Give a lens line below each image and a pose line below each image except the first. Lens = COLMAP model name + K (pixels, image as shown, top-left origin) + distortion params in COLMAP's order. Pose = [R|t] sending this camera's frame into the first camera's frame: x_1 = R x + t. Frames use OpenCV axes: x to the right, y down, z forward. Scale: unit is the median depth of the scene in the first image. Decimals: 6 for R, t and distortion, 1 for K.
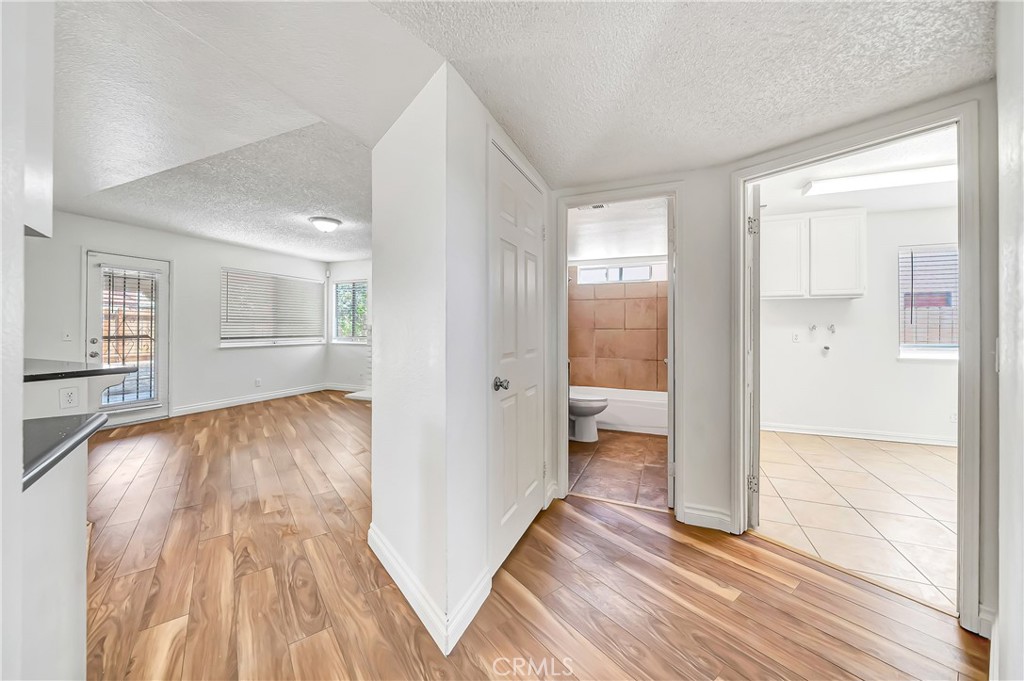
lens RADIAL K [[382.4, 0, 510.2], [0, 382.4, 329.5], [0, 0, 1]] dist [-0.000361, -0.000048]
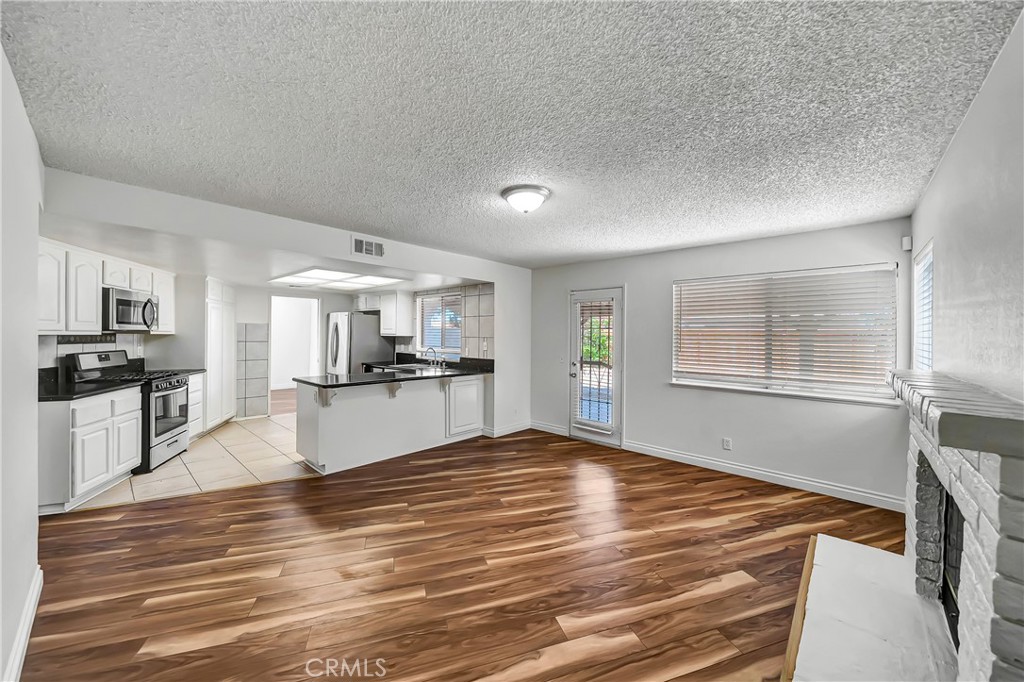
lens RADIAL K [[354.8, 0, 502.5], [0, 354.8, 335.4], [0, 0, 1]] dist [-0.001127, -0.000209]
pose [[-0.298410, -0.002803, -0.954434, 0.049003], [-0.015580, 0.999877, 0.001934, -0.051234], [0.954310, 0.015447, -0.298417, 0.952453]]
